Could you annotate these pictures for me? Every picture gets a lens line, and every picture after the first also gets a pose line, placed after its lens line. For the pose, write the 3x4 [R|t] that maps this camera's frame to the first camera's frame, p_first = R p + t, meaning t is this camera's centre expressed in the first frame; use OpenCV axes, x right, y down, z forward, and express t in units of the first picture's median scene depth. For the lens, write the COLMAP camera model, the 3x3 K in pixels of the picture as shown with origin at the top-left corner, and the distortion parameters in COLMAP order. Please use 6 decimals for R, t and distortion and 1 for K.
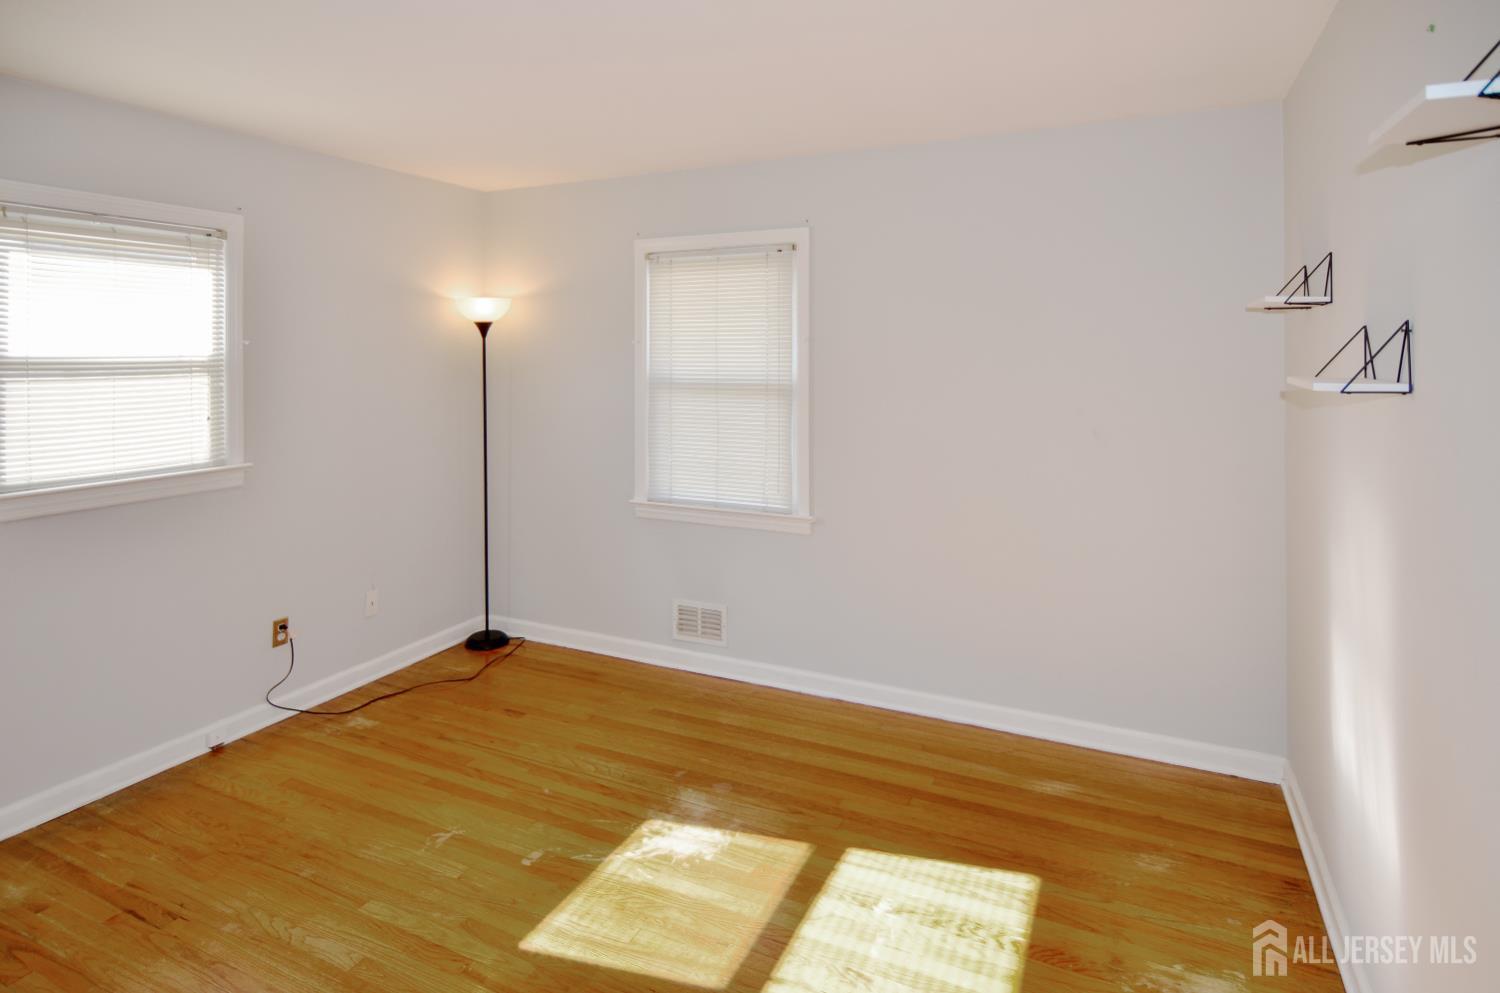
lens RADIAL K [[834.4, 0, 749.3], [0, 834.4, 347.4], [0, 0, 1]] dist [0.002627, 0.000925]
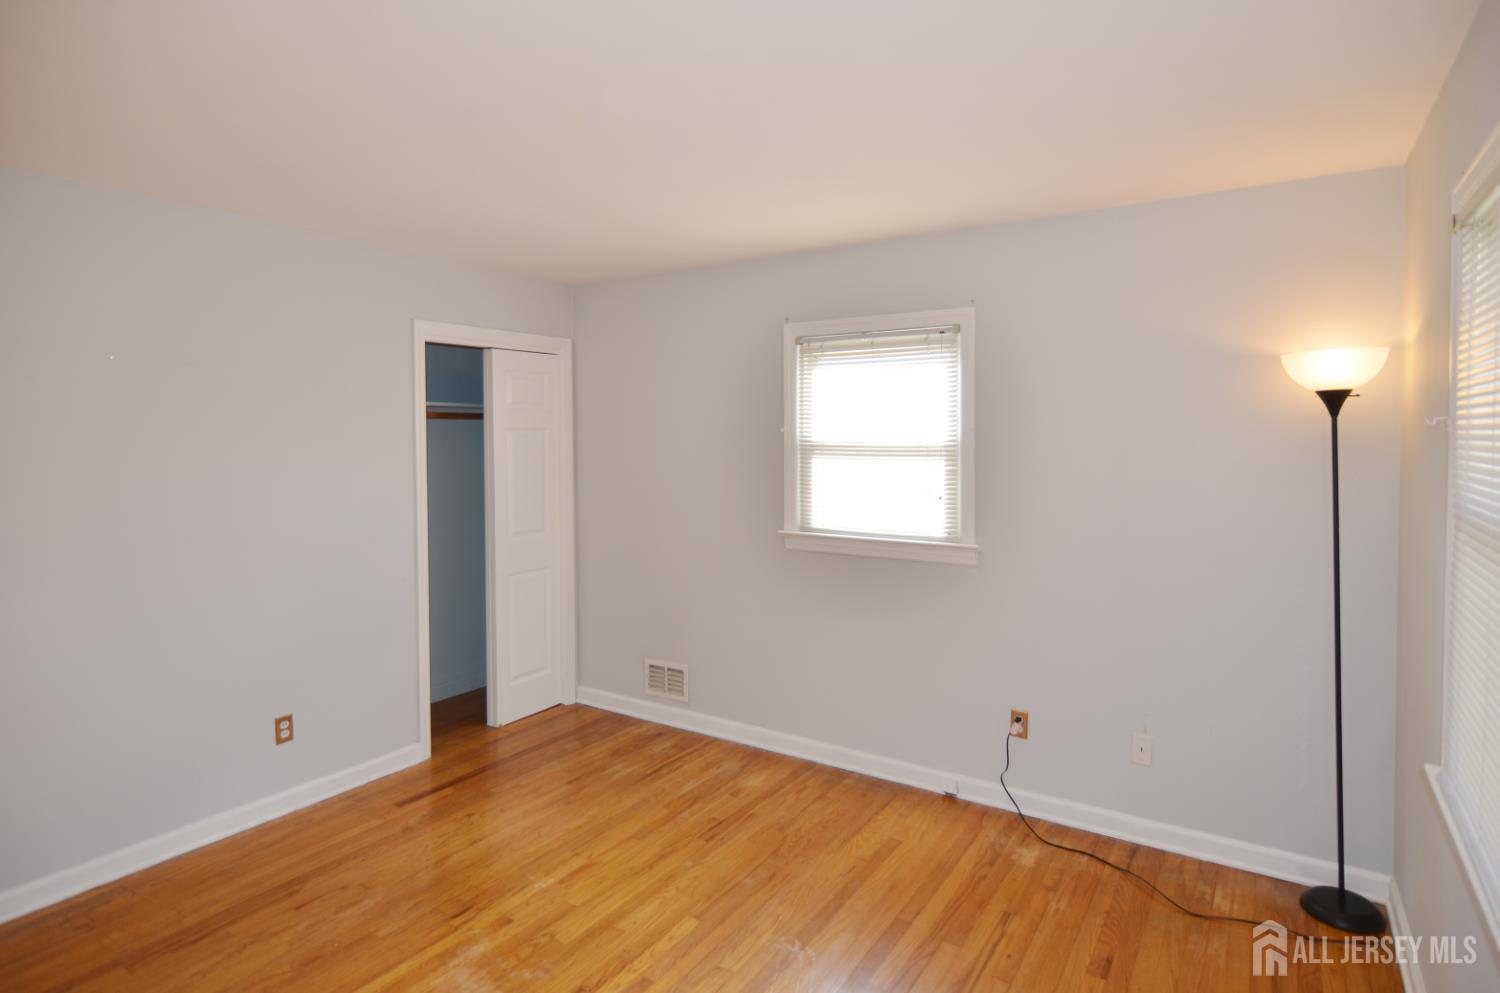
lens RADIAL K [[796.2, 0, 751.4], [0, 796.2, 458.7], [0, 0, 1]] dist [-0.003428, -0.001264]
pose [[-0.135142, 0.029705, -0.990381, 0.417467], [0.005270, 0.999558, 0.029261, 0.000669], [0.990812, -0.001265, -0.135239, 0.857396]]
